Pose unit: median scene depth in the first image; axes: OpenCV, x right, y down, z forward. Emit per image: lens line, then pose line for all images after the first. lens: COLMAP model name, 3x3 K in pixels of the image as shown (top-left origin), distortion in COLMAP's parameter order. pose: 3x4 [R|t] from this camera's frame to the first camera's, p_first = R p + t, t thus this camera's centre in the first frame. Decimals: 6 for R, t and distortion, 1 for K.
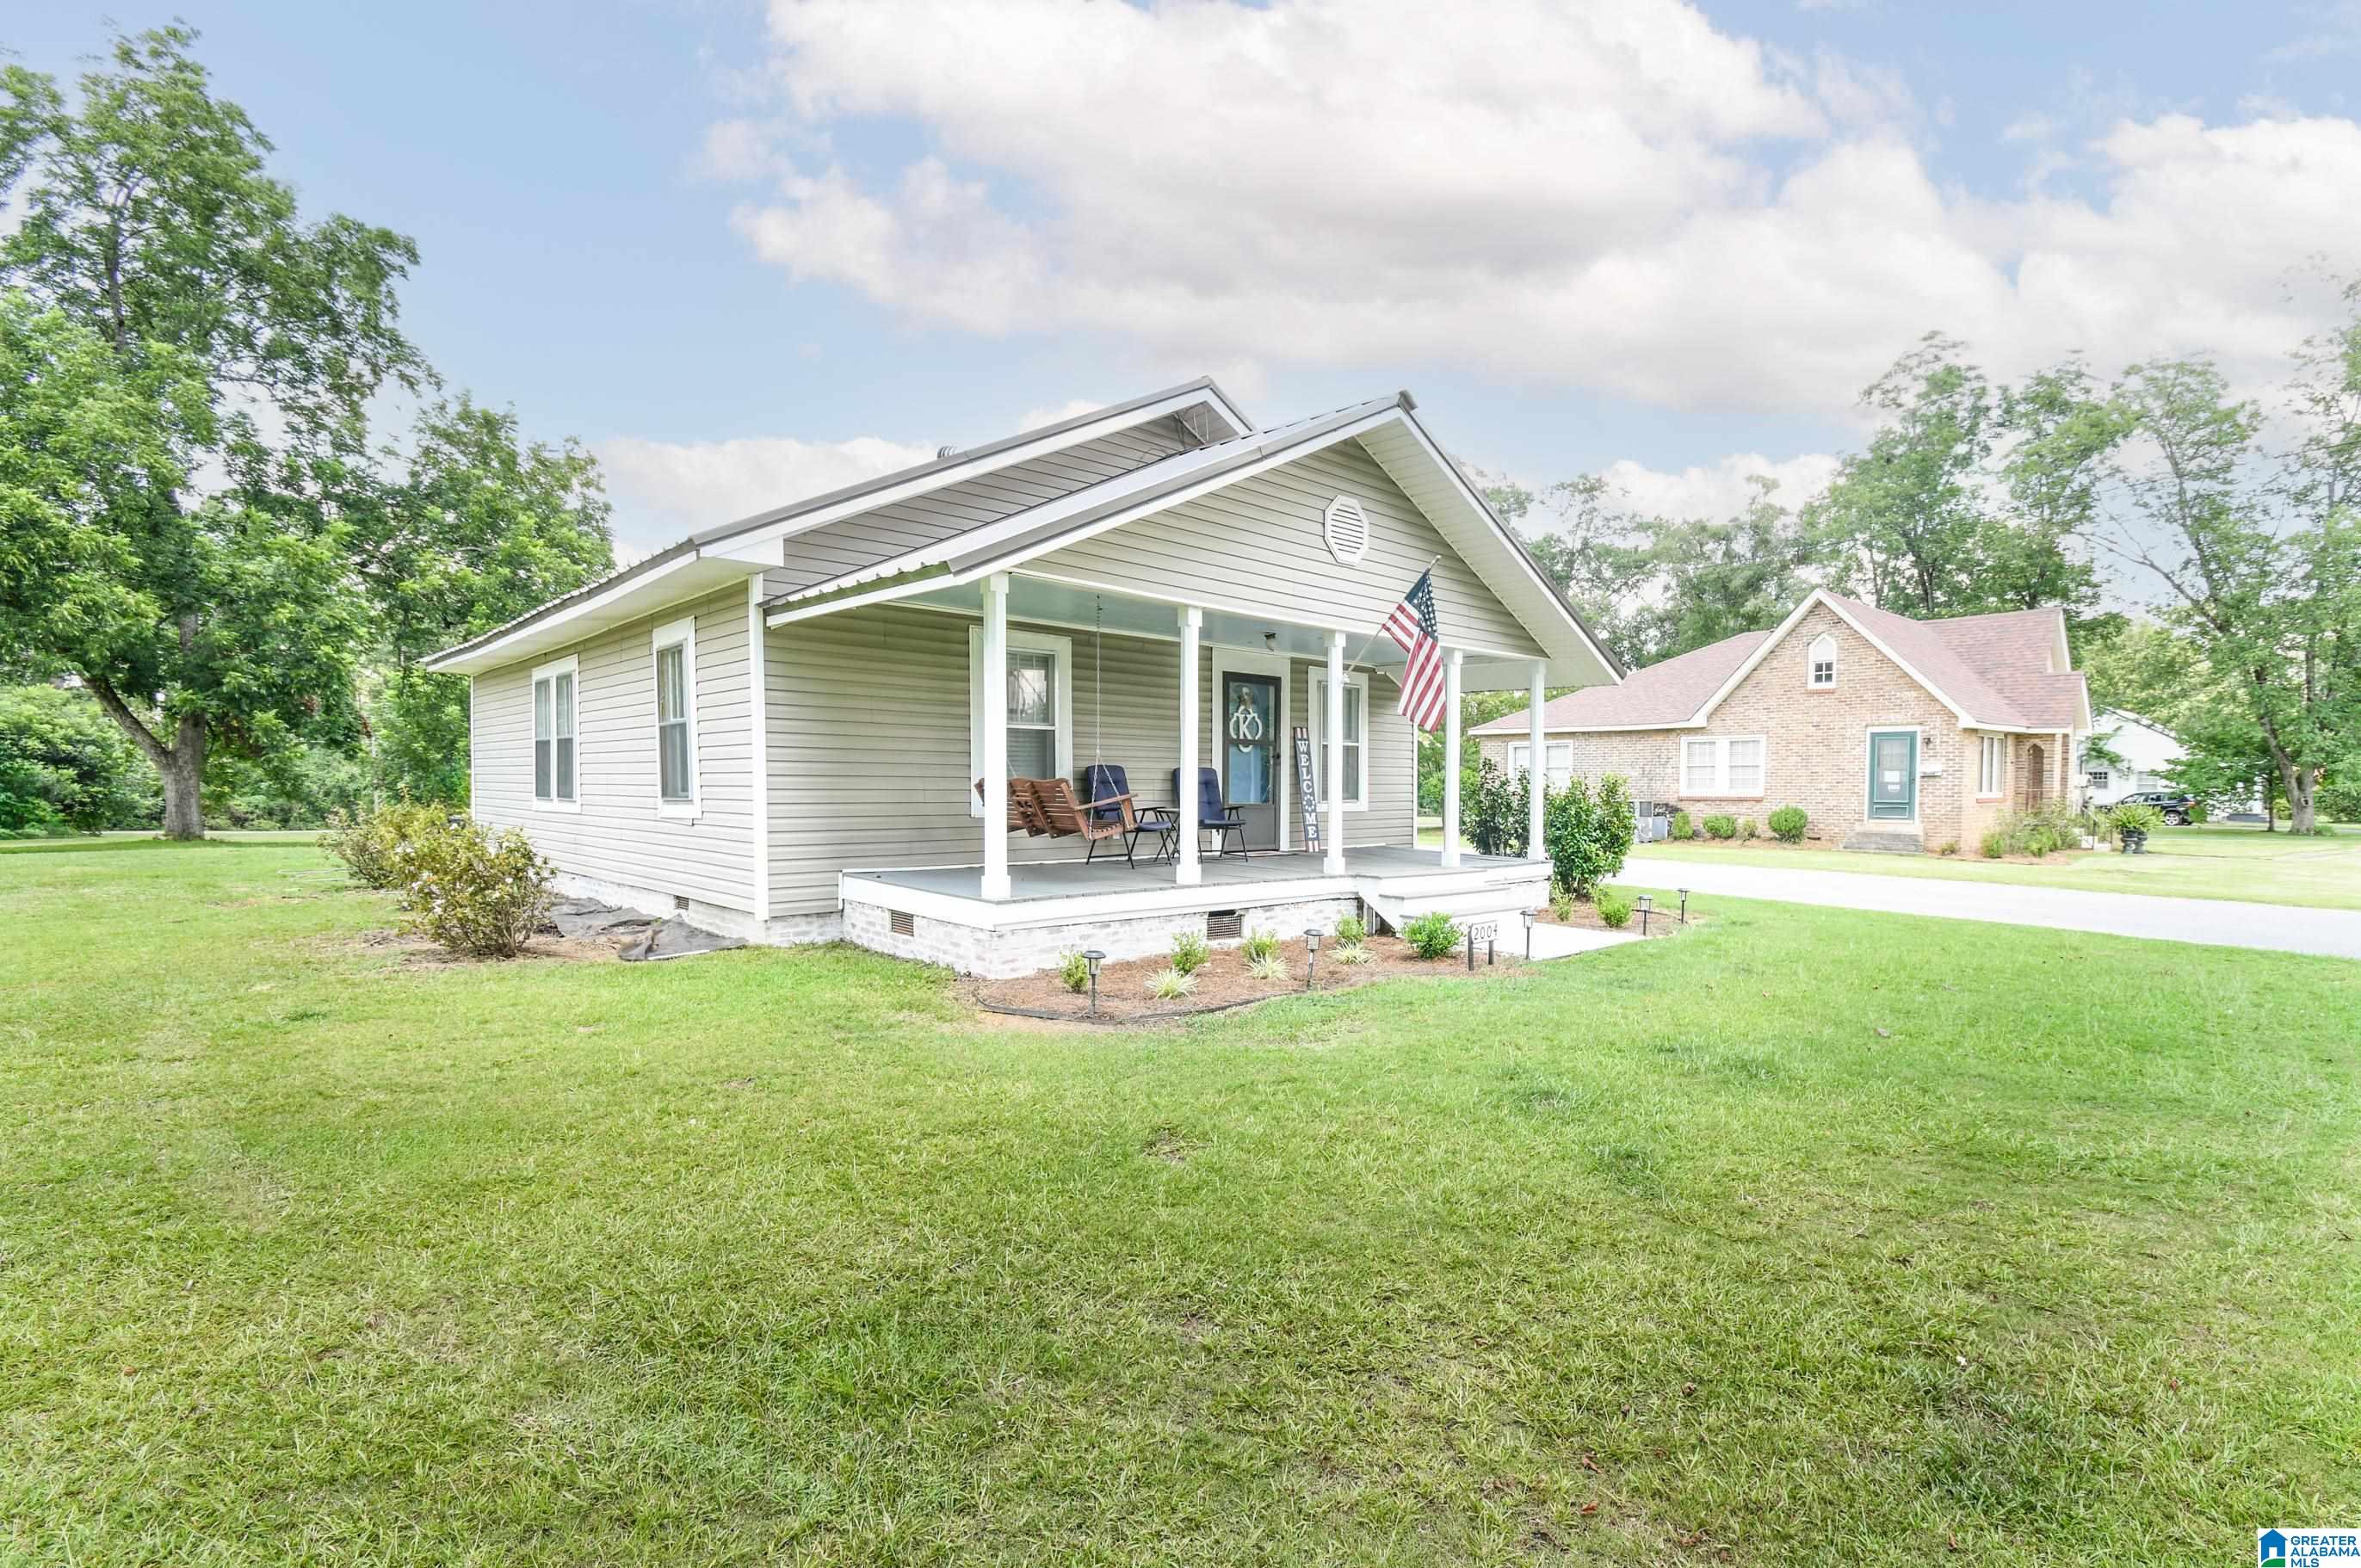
lens RADIAL K [[1088.7, 0, 1122.7], [0, 1088.7, 808.4], [0, 0, 1]] dist [-0.004015, -0.000857]
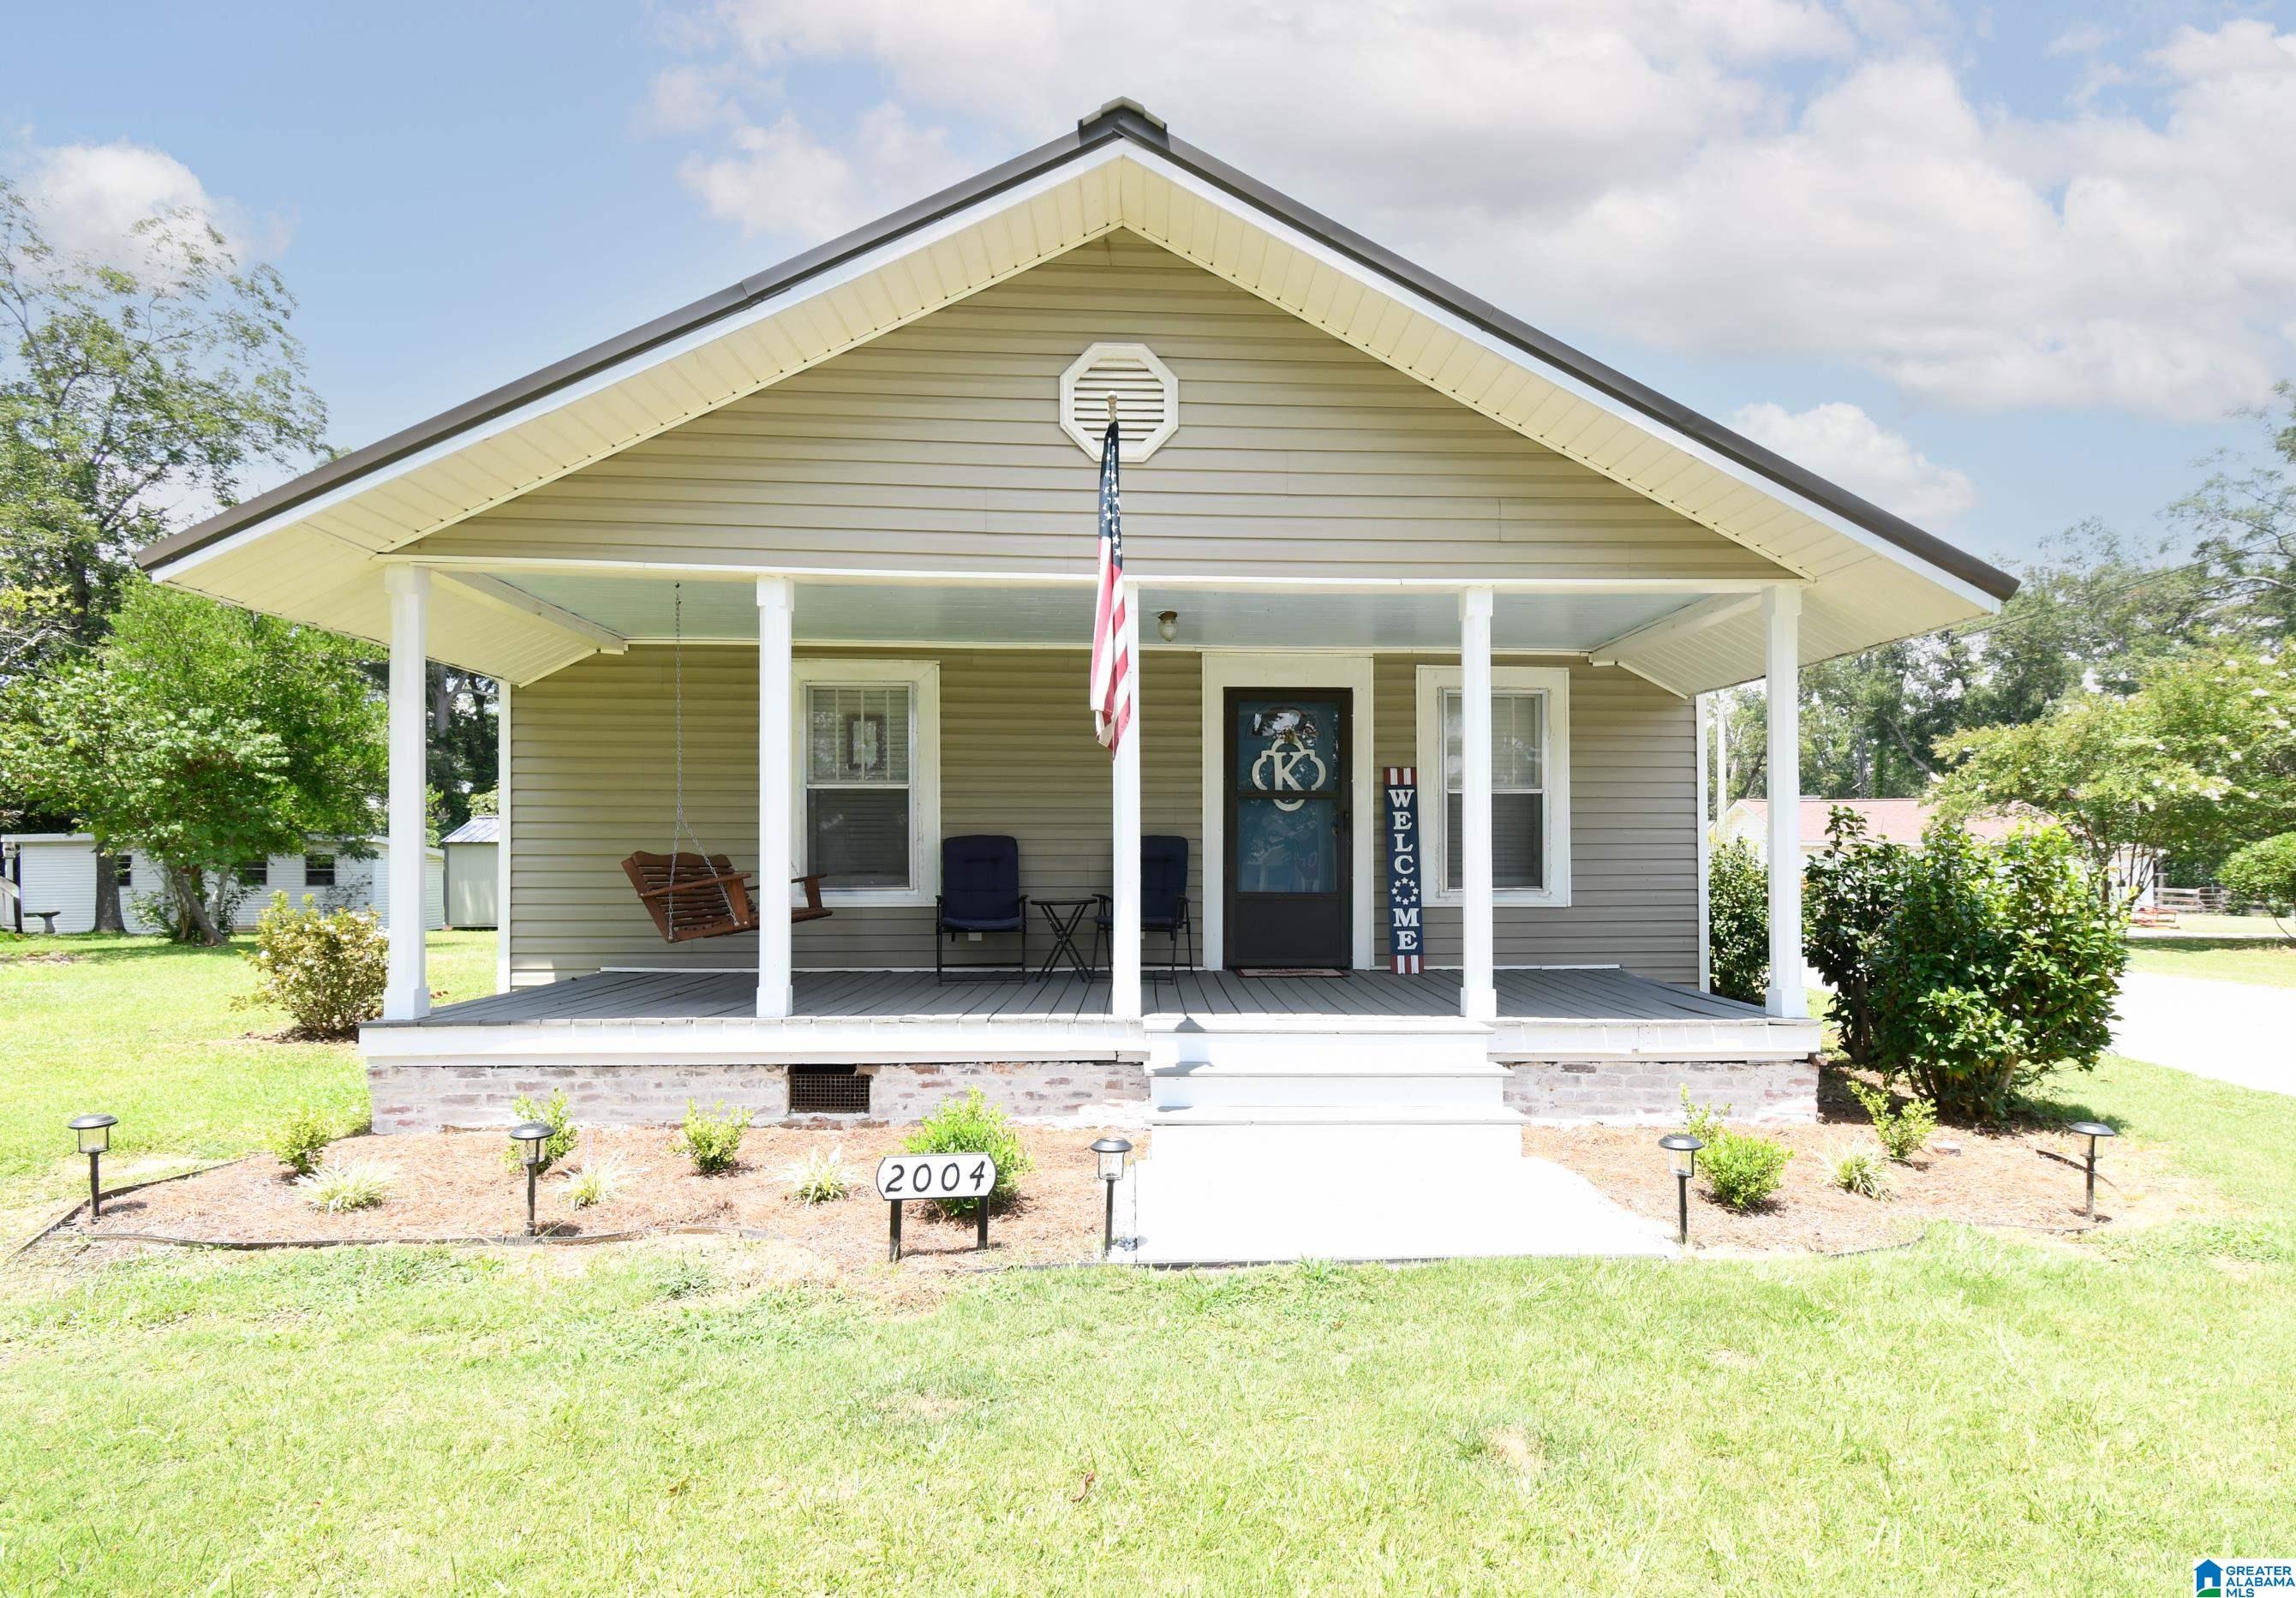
lens RADIAL K [[1050.0, 0, 1254.8], [0, 1050.0, 864.9], [0, 0, 1]] dist [0.003996, 0.000114]
pose [[0.780396, -0.003818, -0.625274, 0.339064], [-0.010795, 0.999750, -0.019578, -0.005496], [0.625193, 0.022029, 0.780160, 0.358270]]
